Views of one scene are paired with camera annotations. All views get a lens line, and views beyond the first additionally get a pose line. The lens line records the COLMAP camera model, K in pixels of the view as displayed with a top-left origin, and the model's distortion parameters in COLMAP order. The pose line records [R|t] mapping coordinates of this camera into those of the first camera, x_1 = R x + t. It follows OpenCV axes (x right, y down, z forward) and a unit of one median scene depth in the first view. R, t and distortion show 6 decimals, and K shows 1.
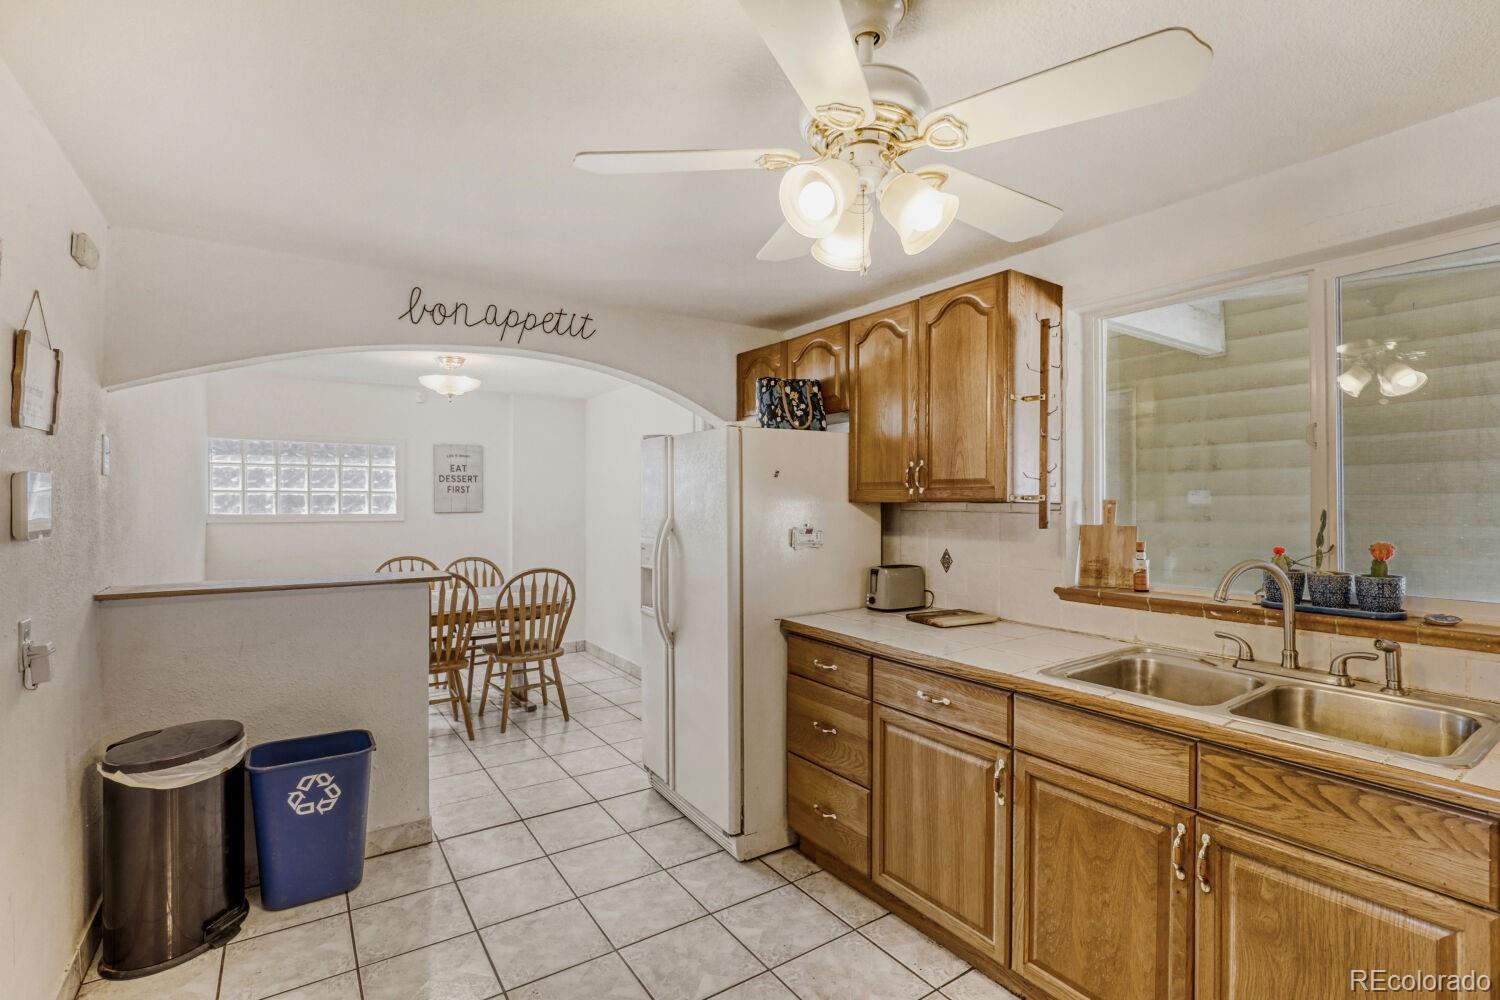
lens RADIAL K [[699.6, 0, 753.5], [0, 699.6, 504.2], [0, 0, 1]] dist [-0.019968, 0.000974]
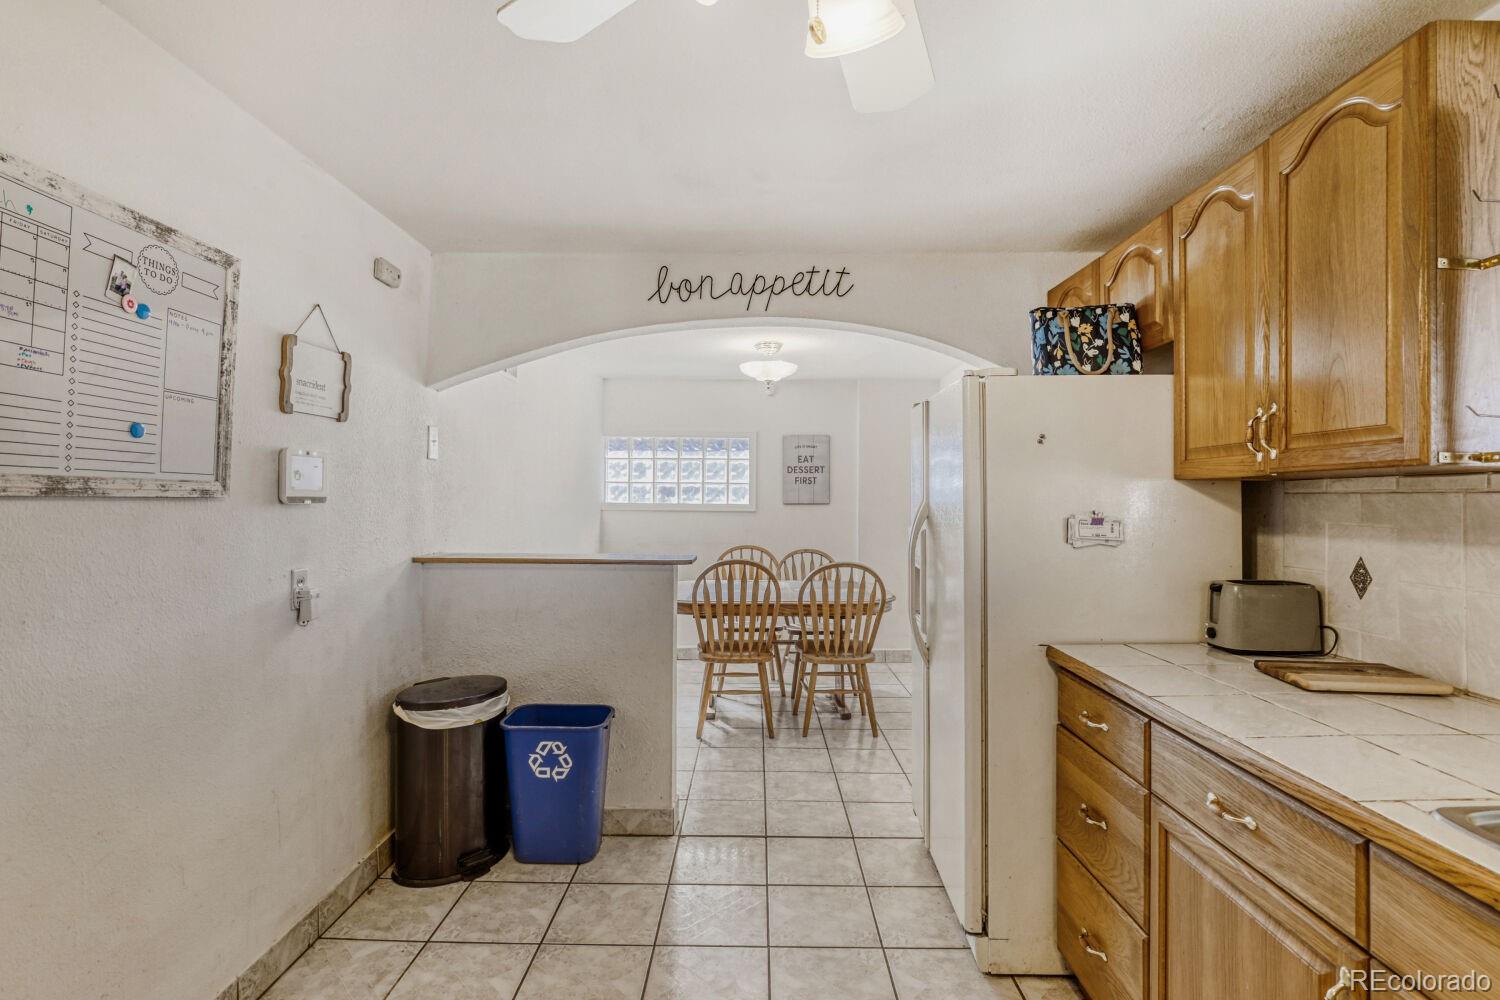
lens RADIAL K [[731.9, 0, 749.8], [0, 731.9, 488.8], [0, 0, 1]] dist [-0.023902, 0.008907]
pose [[0.823522, -0.003097, -0.567276, 0.212228], [-0.009760, 0.999760, -0.019627, 0.025004], [0.567200, 0.021700, 0.823294, 0.227922]]
